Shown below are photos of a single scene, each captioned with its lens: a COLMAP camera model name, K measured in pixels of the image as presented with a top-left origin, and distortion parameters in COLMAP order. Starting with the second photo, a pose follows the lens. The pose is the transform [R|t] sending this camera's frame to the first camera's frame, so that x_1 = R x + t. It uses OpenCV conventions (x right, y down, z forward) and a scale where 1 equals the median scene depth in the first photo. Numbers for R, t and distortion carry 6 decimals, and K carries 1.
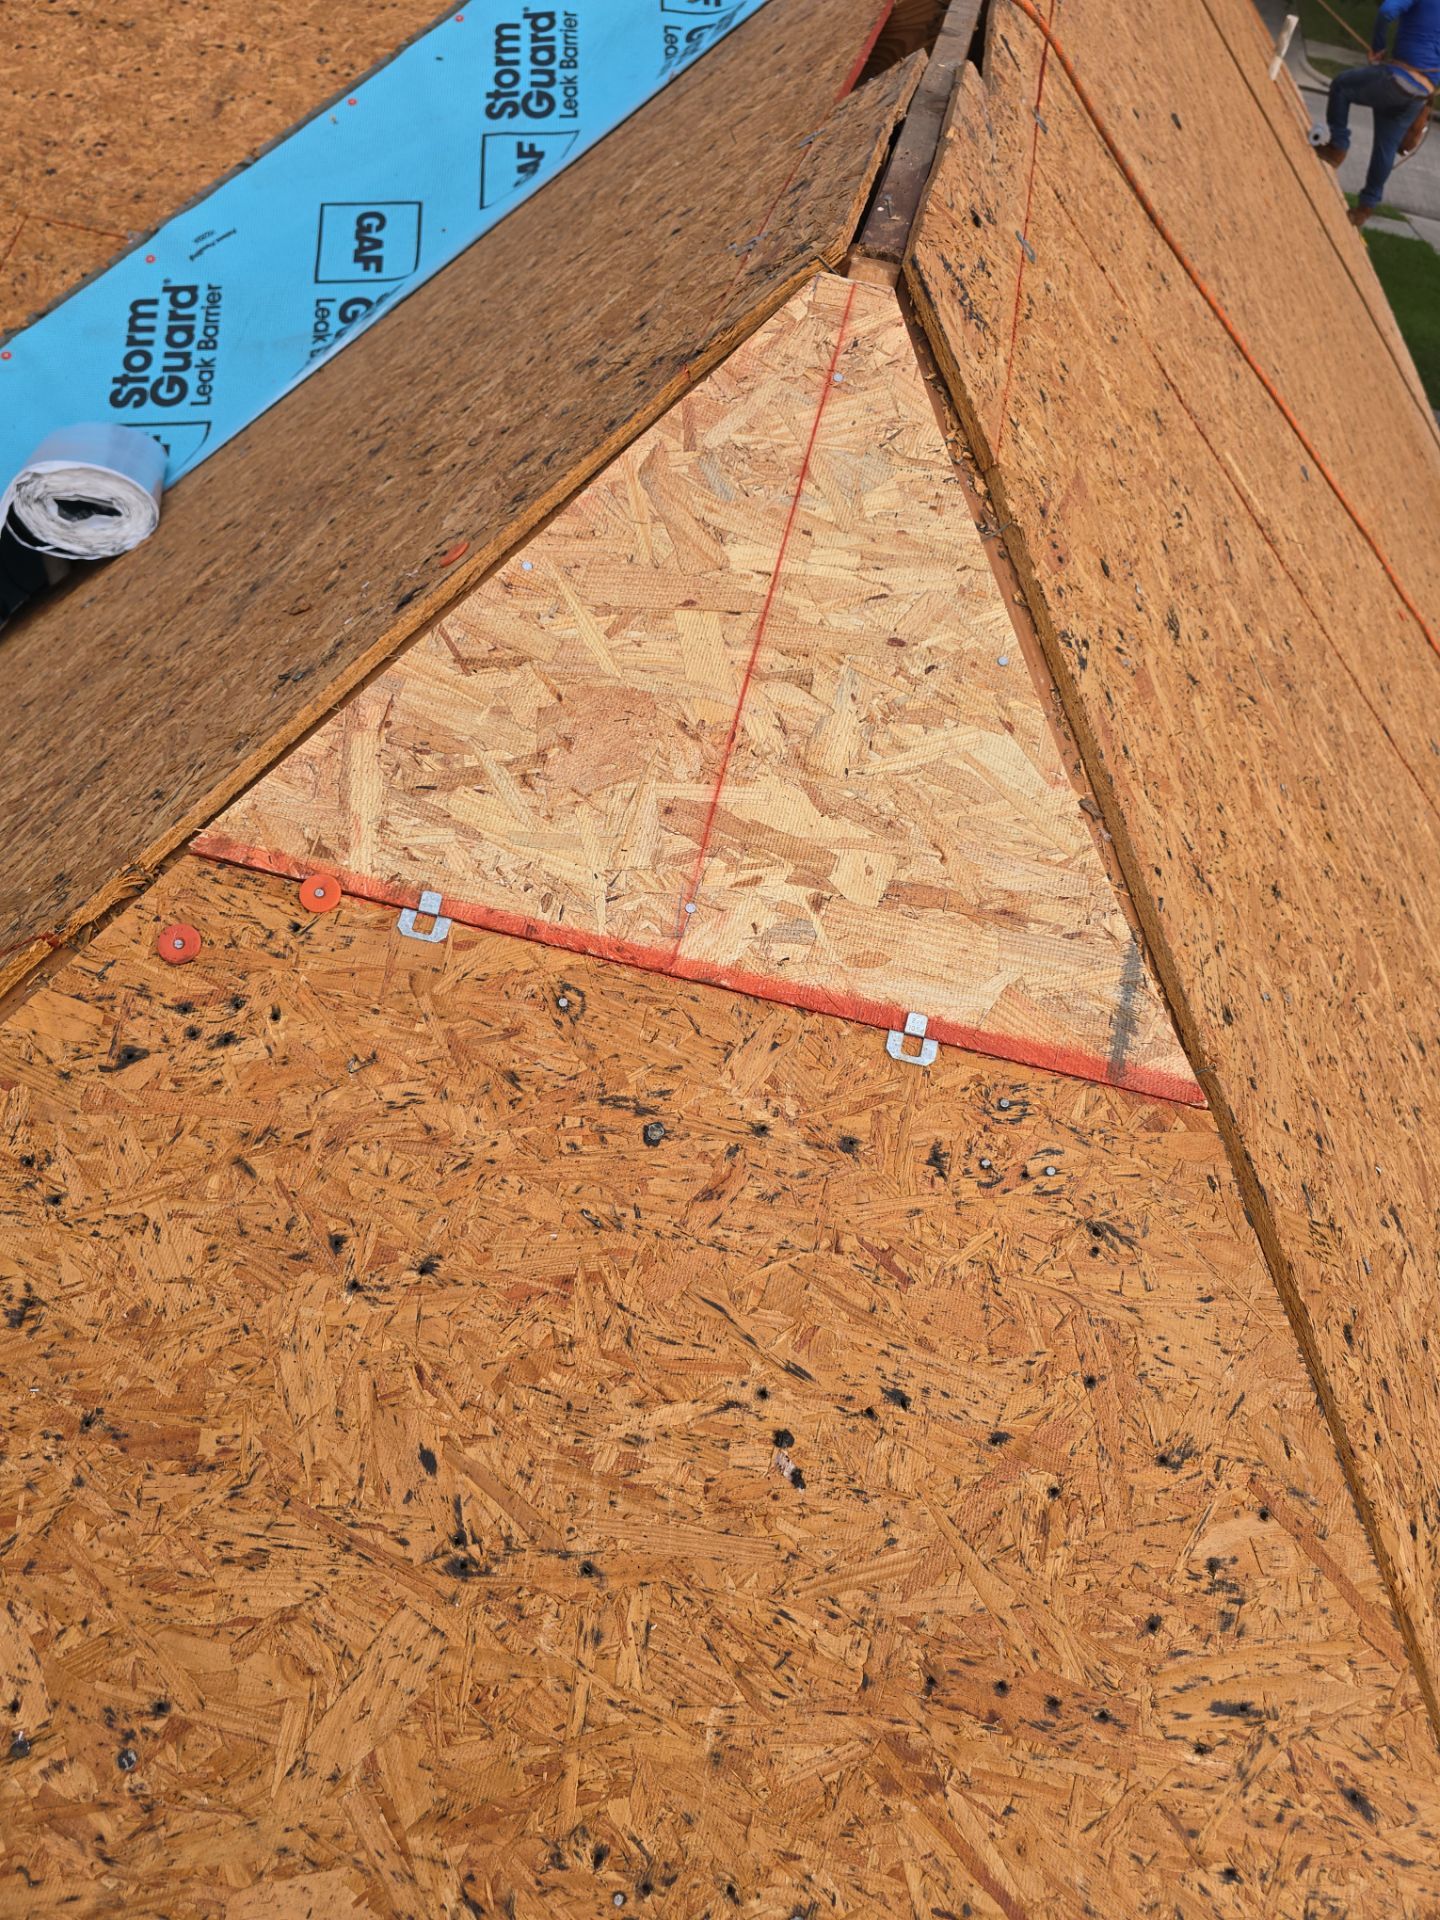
lens RADIAL K [[1376.4, 0, 708.5], [0, 1376.4, 992.6], [0, 0, 1]] dist [0.075403, -0.074692]
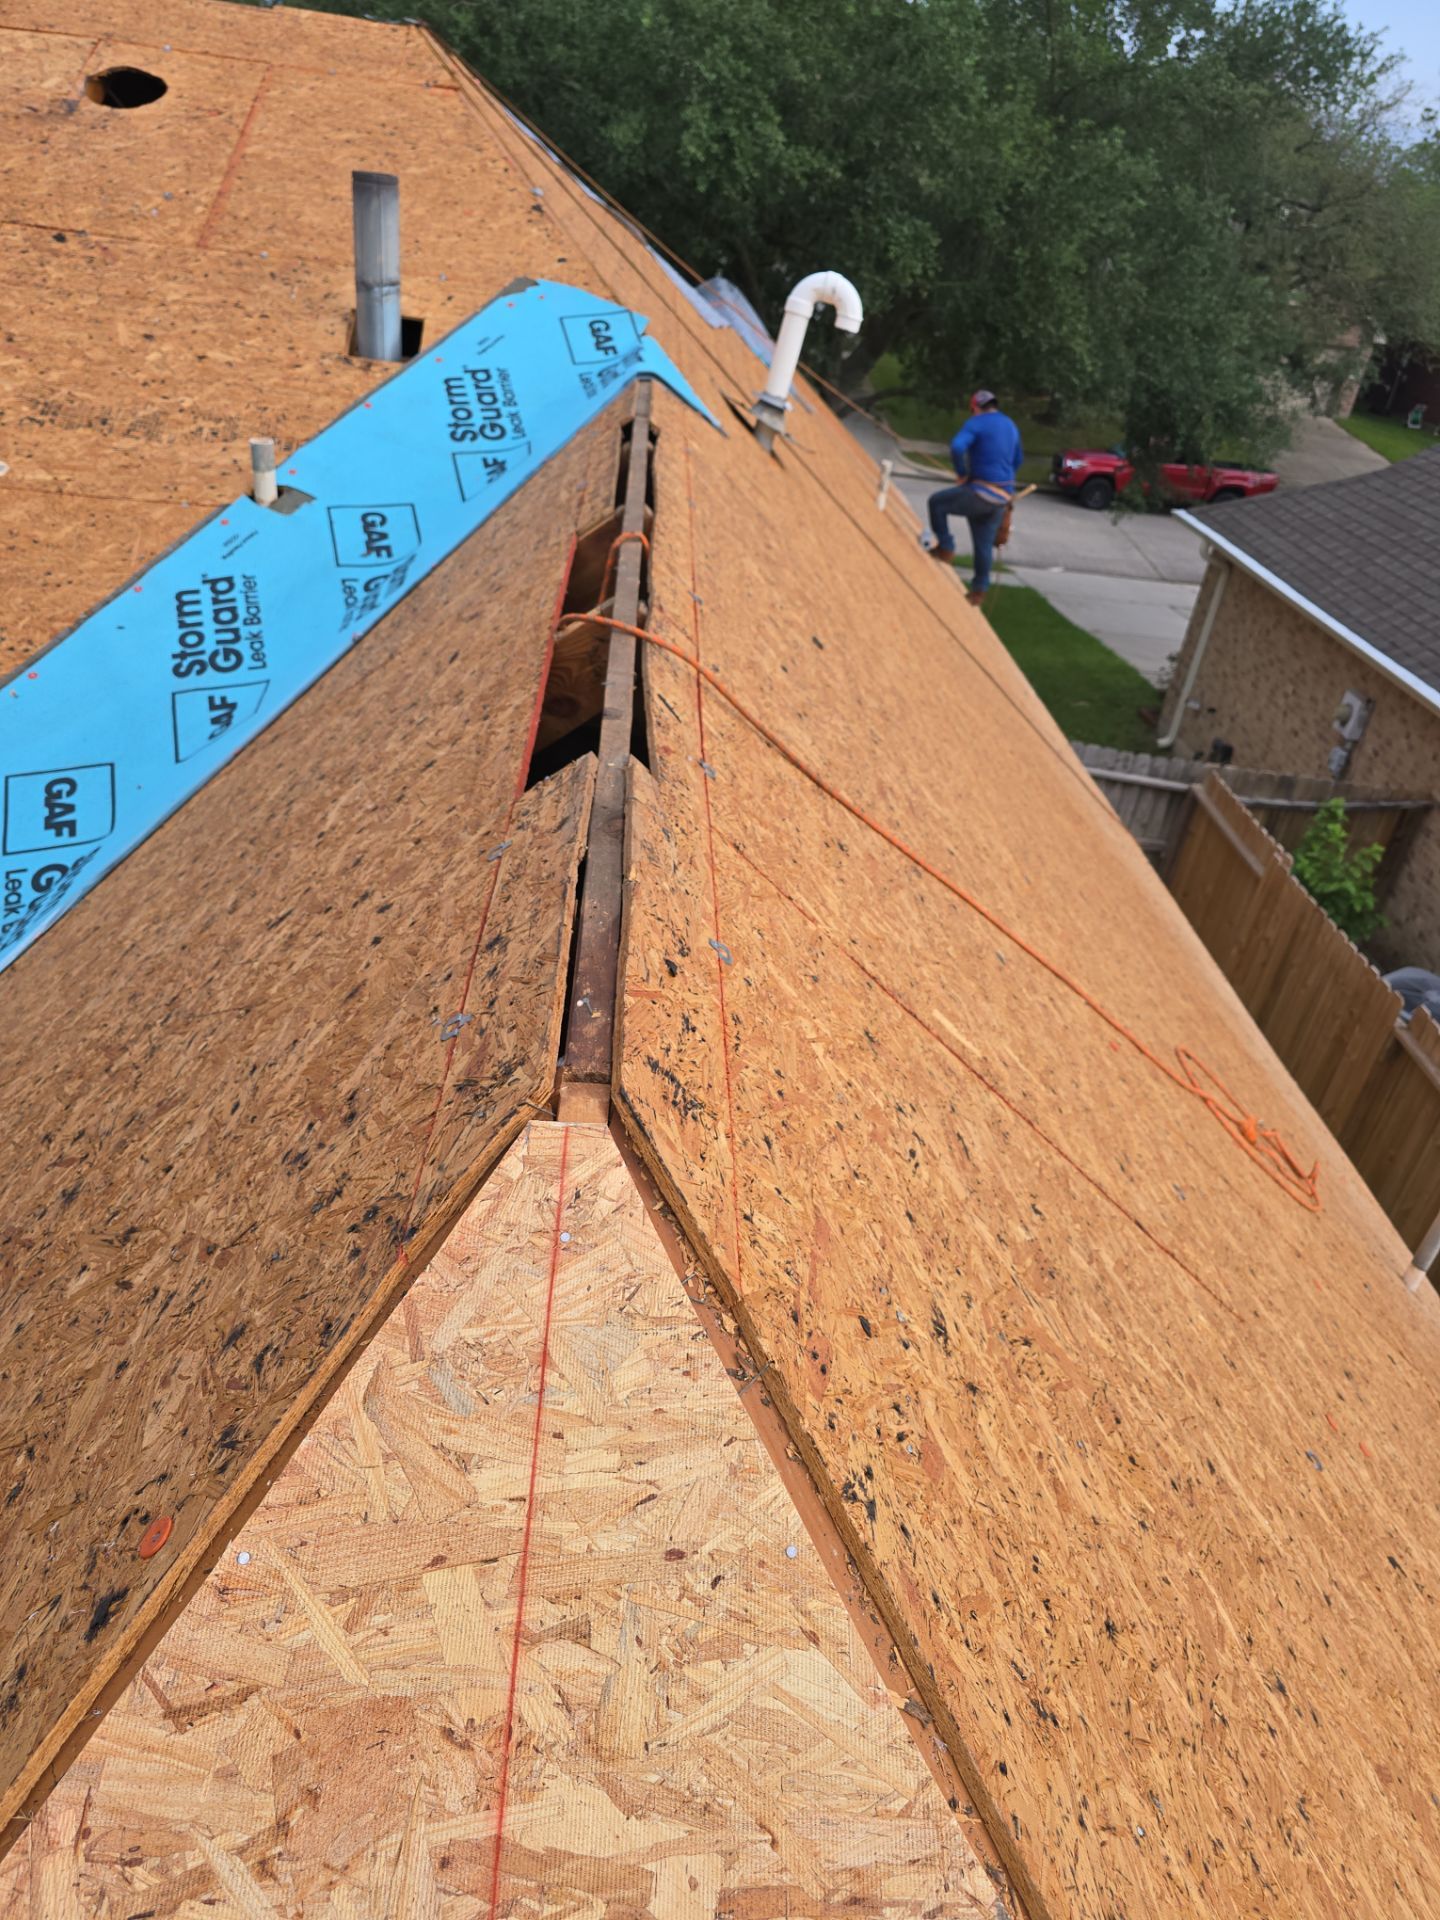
lens RADIAL K [[1376.4, 0, 722.1], [0, 1376.4, 908.0], [0, 0, 1]] dist [0.075403, -0.074692]
pose [[0.972351, -0.139914, 0.186972, 0.053029], [0.181799, 0.956054, -0.230019, -0.433894], [-0.146572, 0.257651, 0.955056, 0.013077]]
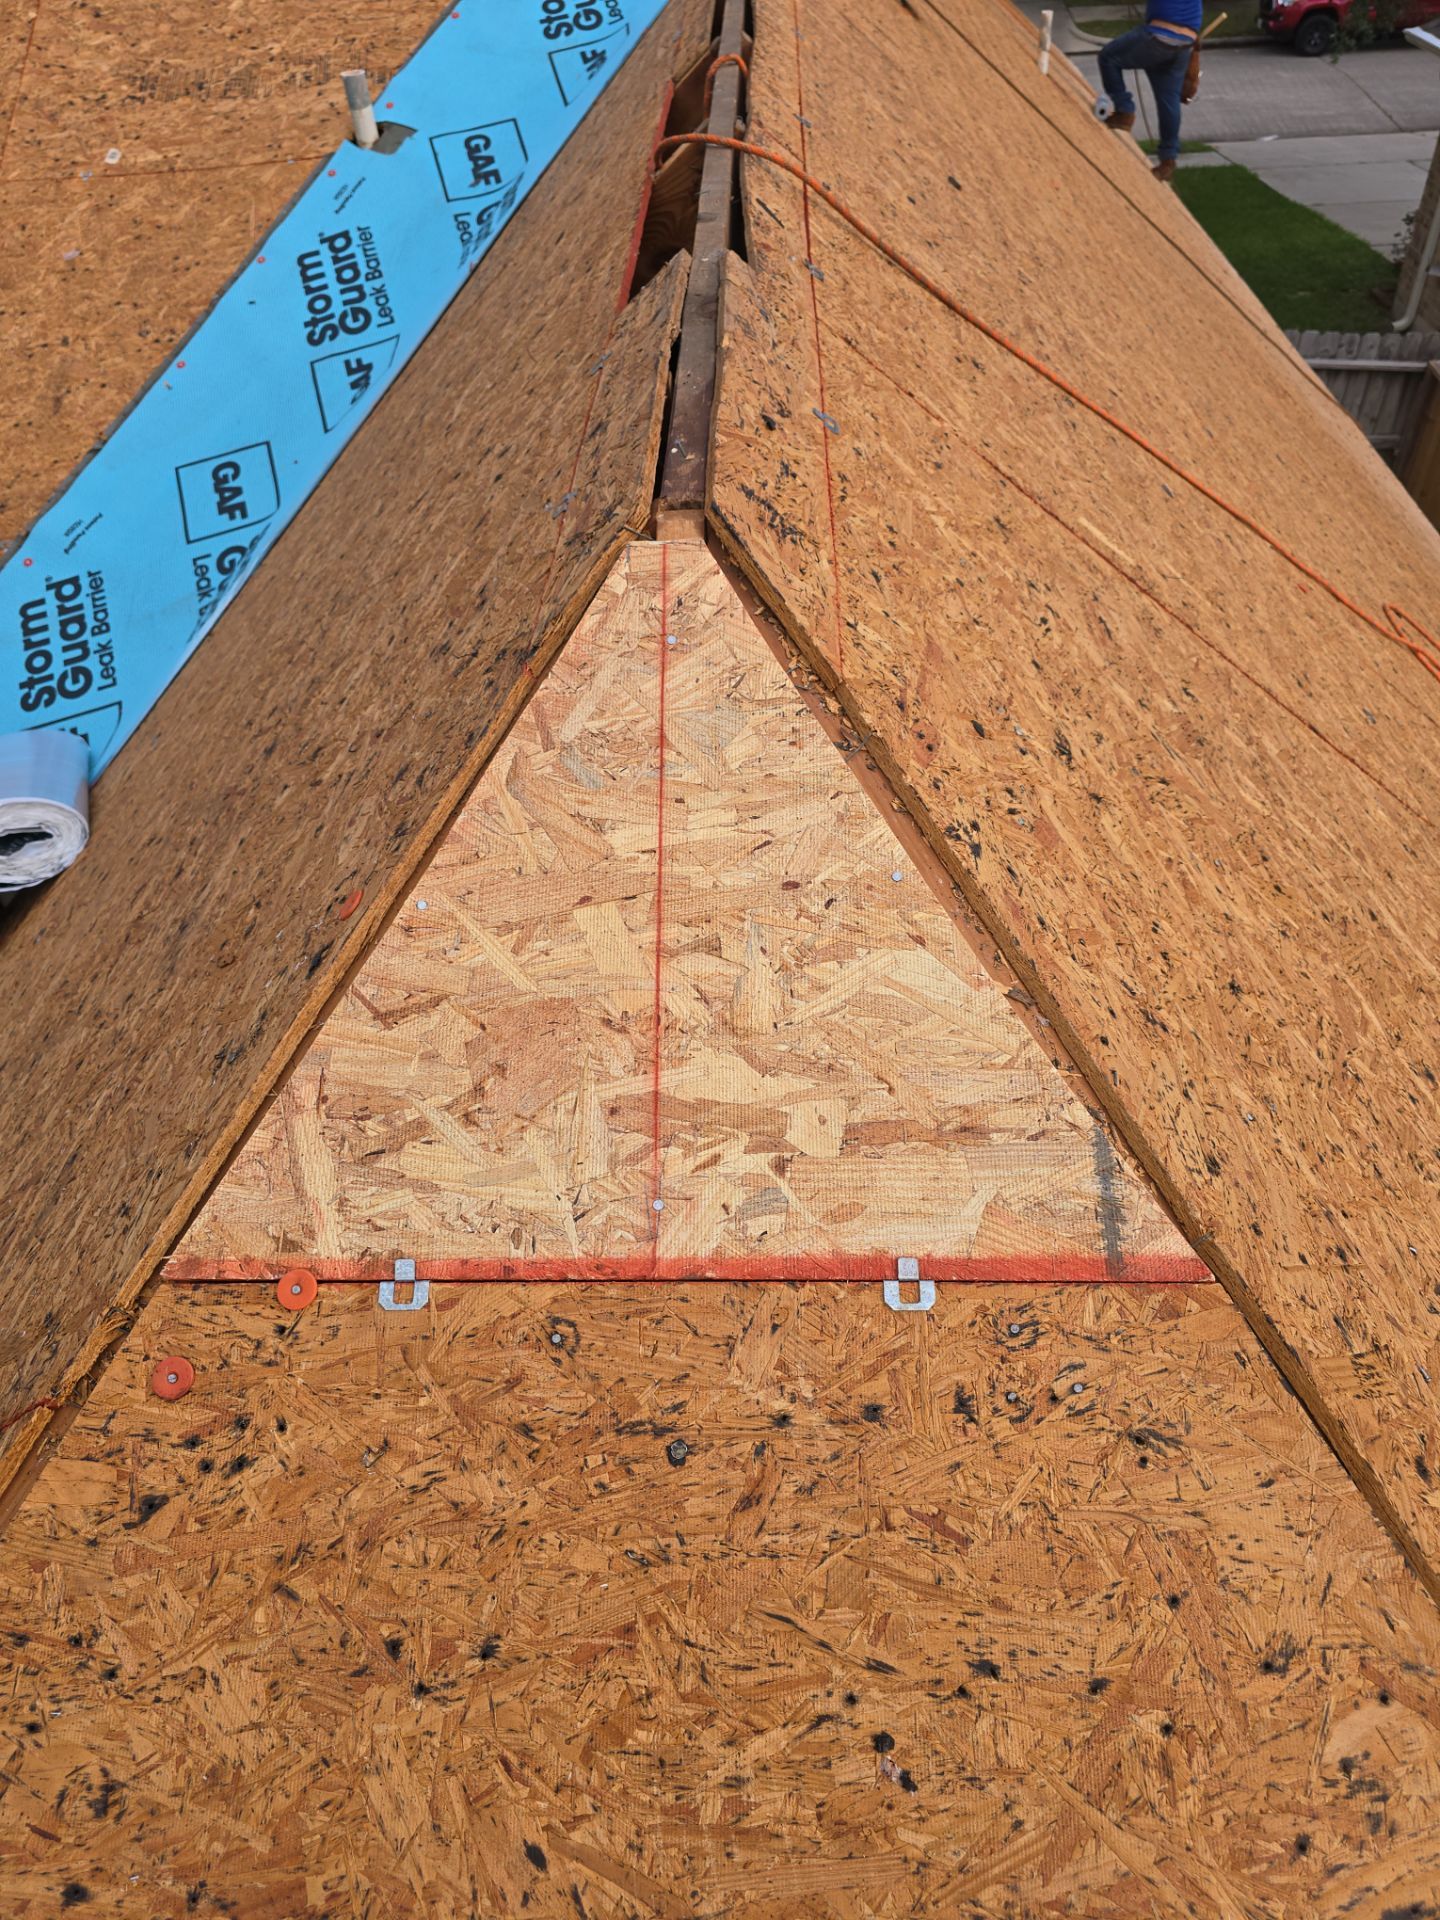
lens RADIAL K [[1376.4, 0, 707.4], [0, 1376.4, 969.6], [0, 0, 1]] dist [0.075403, -0.074692]
pose [[0.966564, -0.255722, -0.018965, 0.077976], [0.254578, 0.965837, -0.048472, -0.156728], [0.030712, 0.042023, 0.998644, -0.004152]]
